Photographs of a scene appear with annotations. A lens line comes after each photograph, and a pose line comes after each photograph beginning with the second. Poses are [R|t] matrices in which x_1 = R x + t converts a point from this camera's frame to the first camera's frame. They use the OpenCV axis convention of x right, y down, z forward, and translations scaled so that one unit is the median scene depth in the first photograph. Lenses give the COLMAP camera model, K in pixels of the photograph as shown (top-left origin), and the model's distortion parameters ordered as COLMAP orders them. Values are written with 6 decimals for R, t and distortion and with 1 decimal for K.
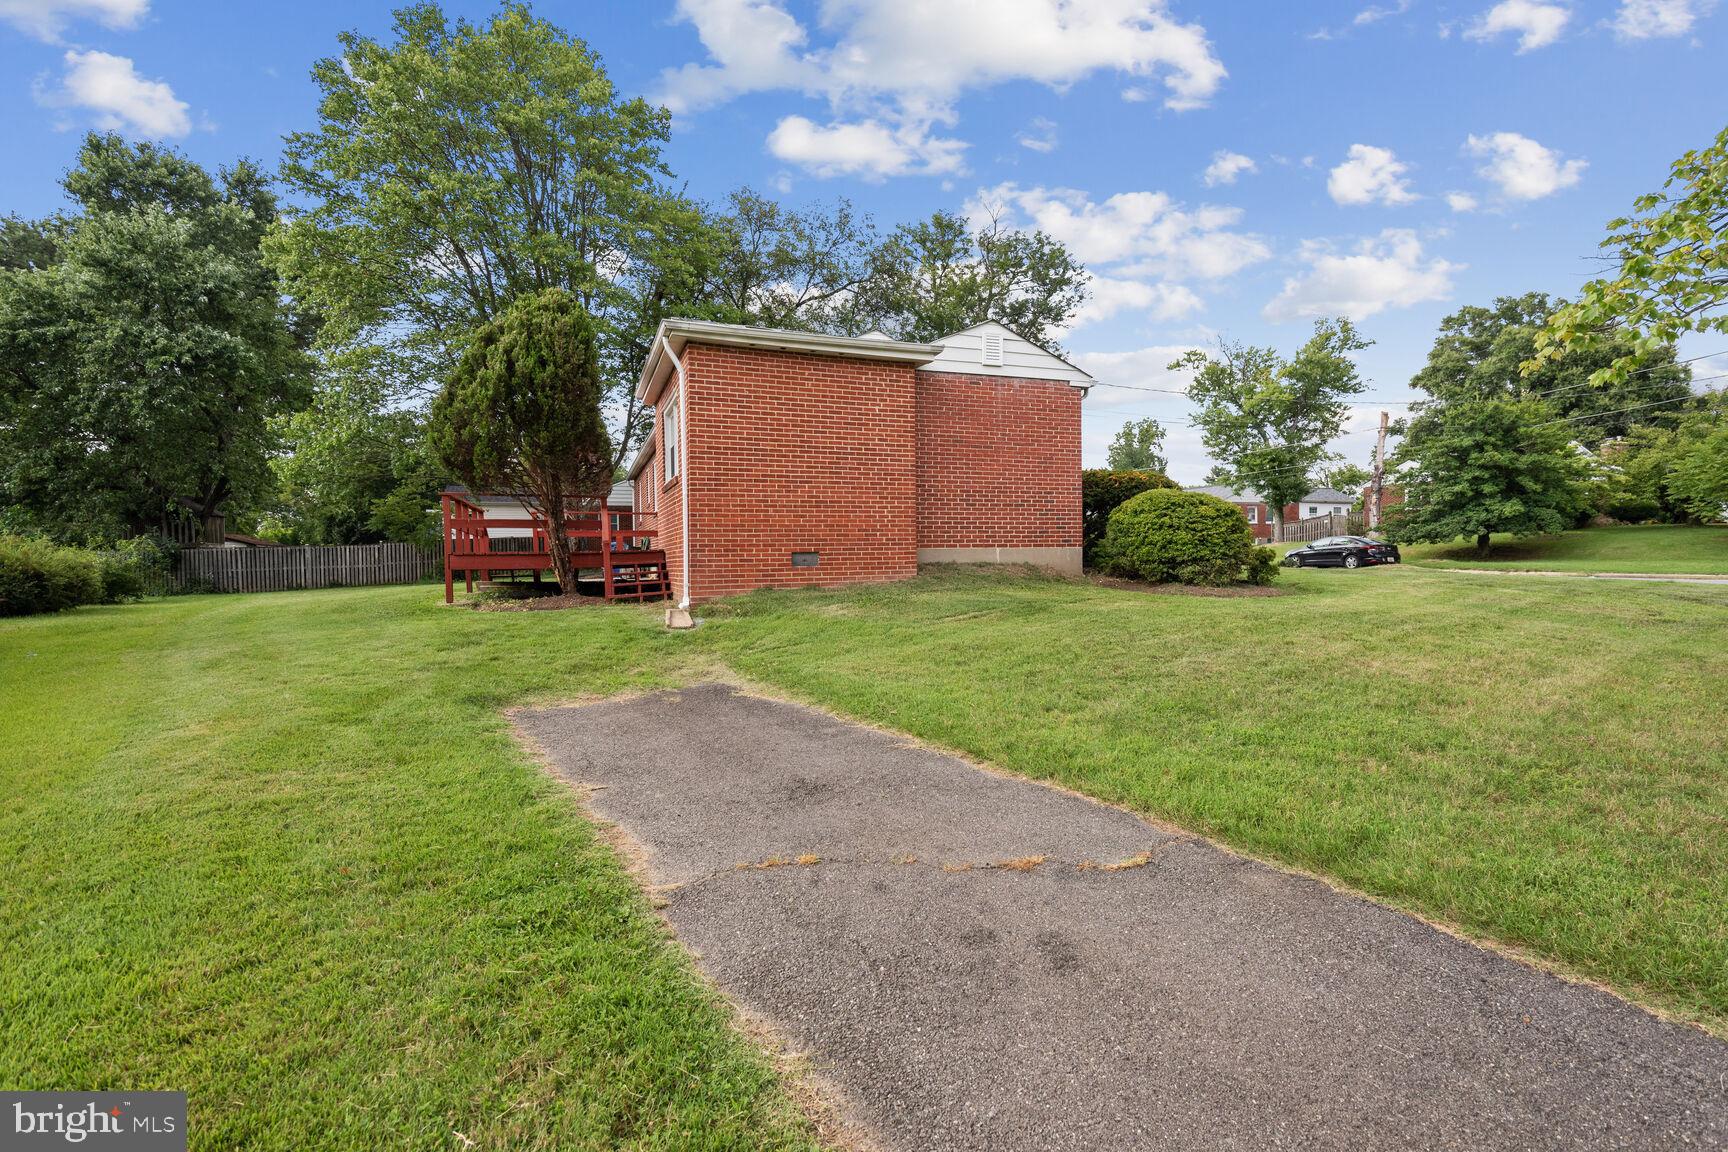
lens RADIAL K [[827.8, 0, 864.0], [0, 827.8, 576.0], [0, 0, 1]] dist [0.022814, -0.000513]
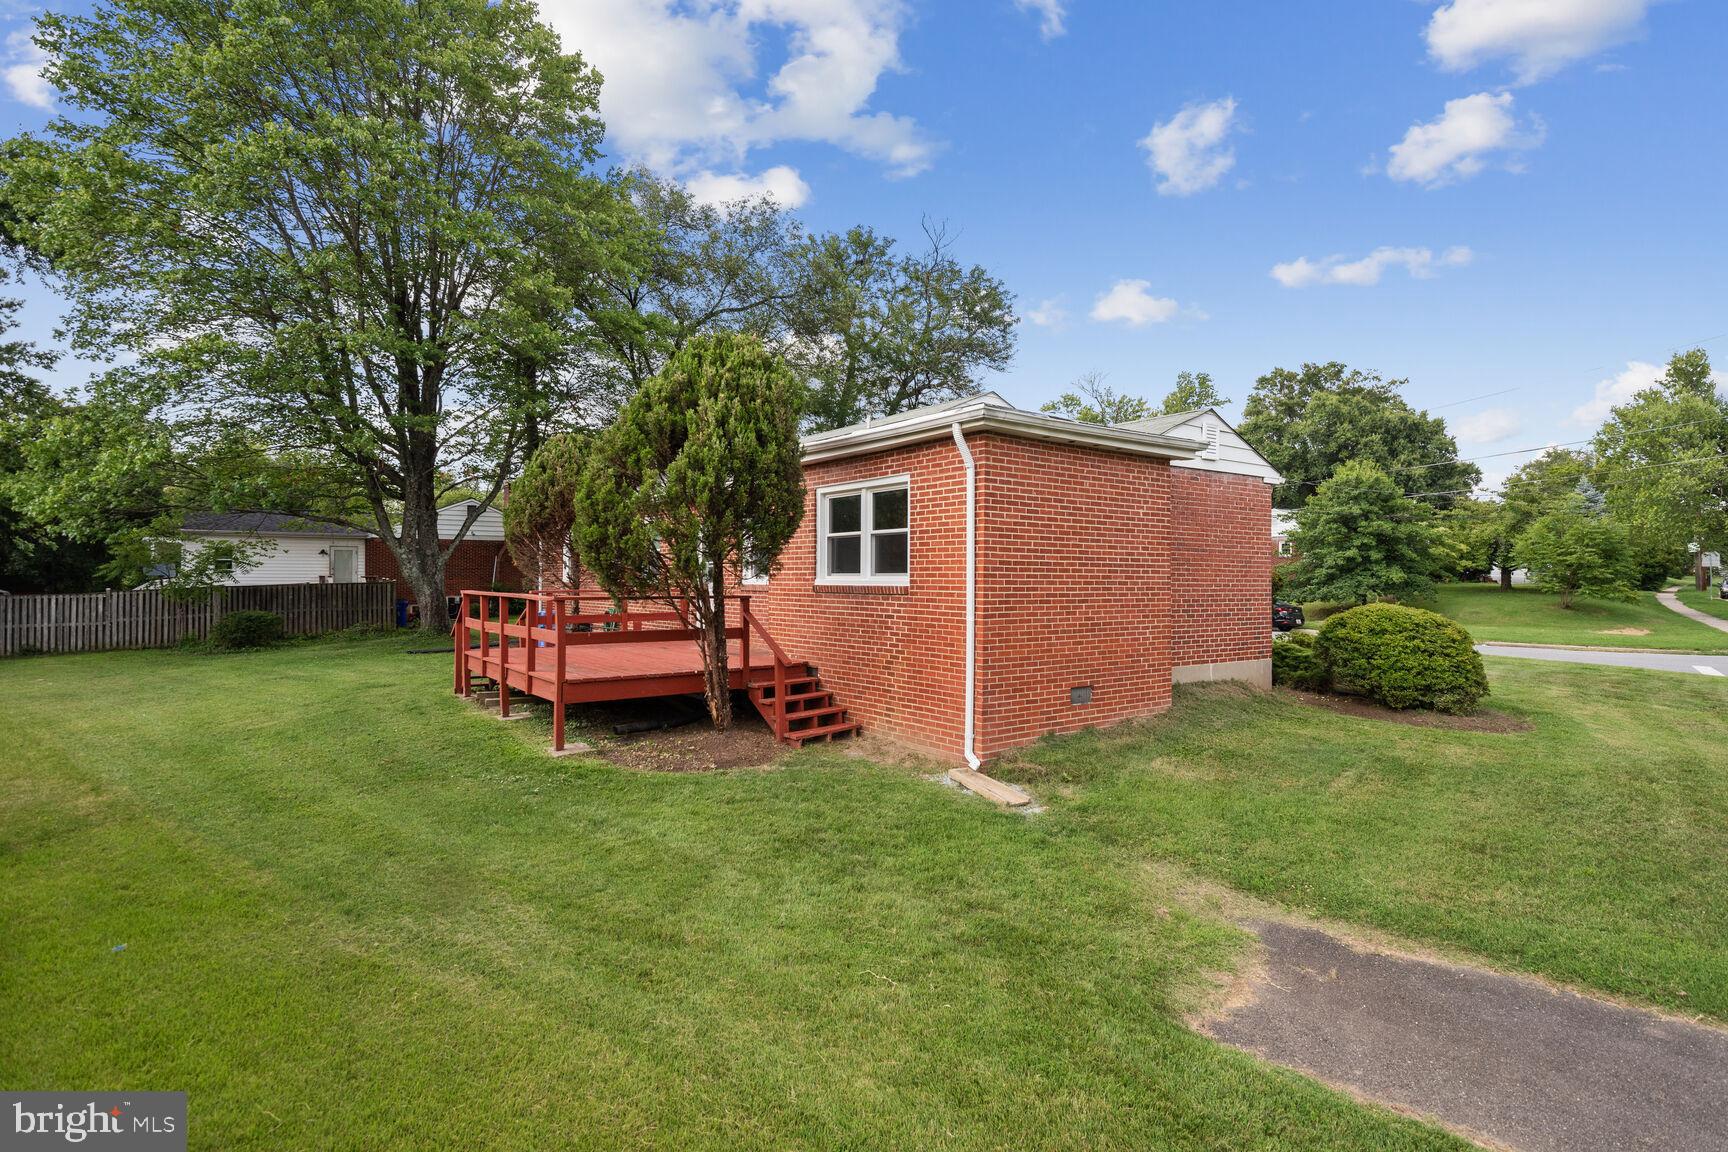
lens RADIAL K [[903.2, 0, 864.0], [0, 903.2, 576.0], [0, 0, 1]] dist [0.036242, -0.000093]
pose [[0.959662, 0.016672, 0.280661, -0.199975], [-0.010072, 0.999638, -0.024942, -0.042710], [-0.280975, 0.021109, 0.959483, 0.072981]]
